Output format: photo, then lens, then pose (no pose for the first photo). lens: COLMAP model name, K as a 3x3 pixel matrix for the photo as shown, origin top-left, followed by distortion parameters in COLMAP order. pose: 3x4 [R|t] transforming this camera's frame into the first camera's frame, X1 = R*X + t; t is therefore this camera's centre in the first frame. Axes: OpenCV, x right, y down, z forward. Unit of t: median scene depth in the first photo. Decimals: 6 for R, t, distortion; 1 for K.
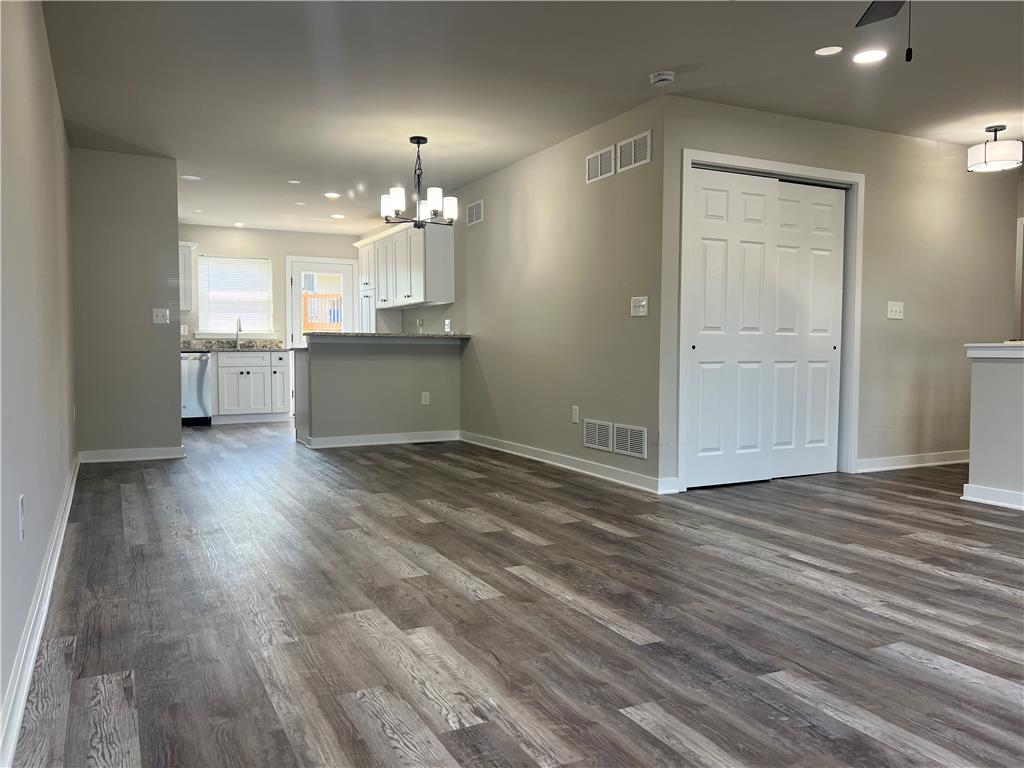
lens RADIAL K [[773.5, 0, 511.7], [0, 773.5, 384.4], [0, 0, 1]] dist [0.002408, -0.012471]
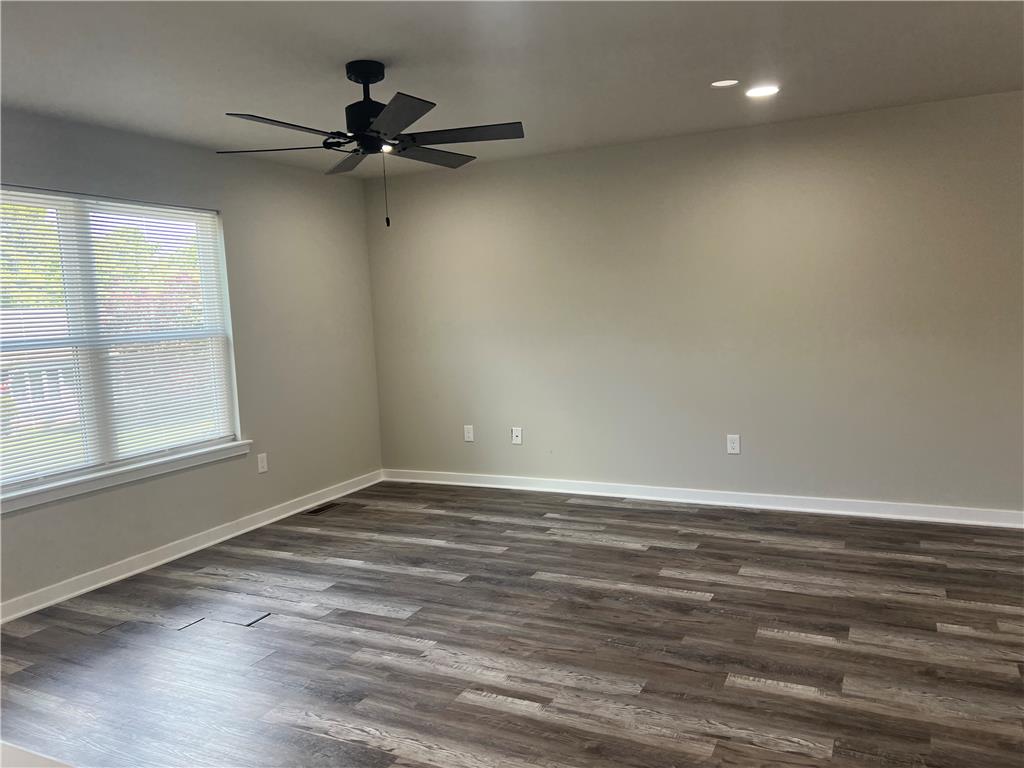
lens RADIAL K [[773.5, 0, 513.1], [0, 773.5, 384.1], [0, 0, 1]] dist [0.002408, -0.012471]
pose [[-0.800464, 0.095478, -0.591727, 1.102226], [0.014616, 0.990047, 0.139977, -0.299264], [0.599203, 0.103398, -0.793892, 2.117556]]
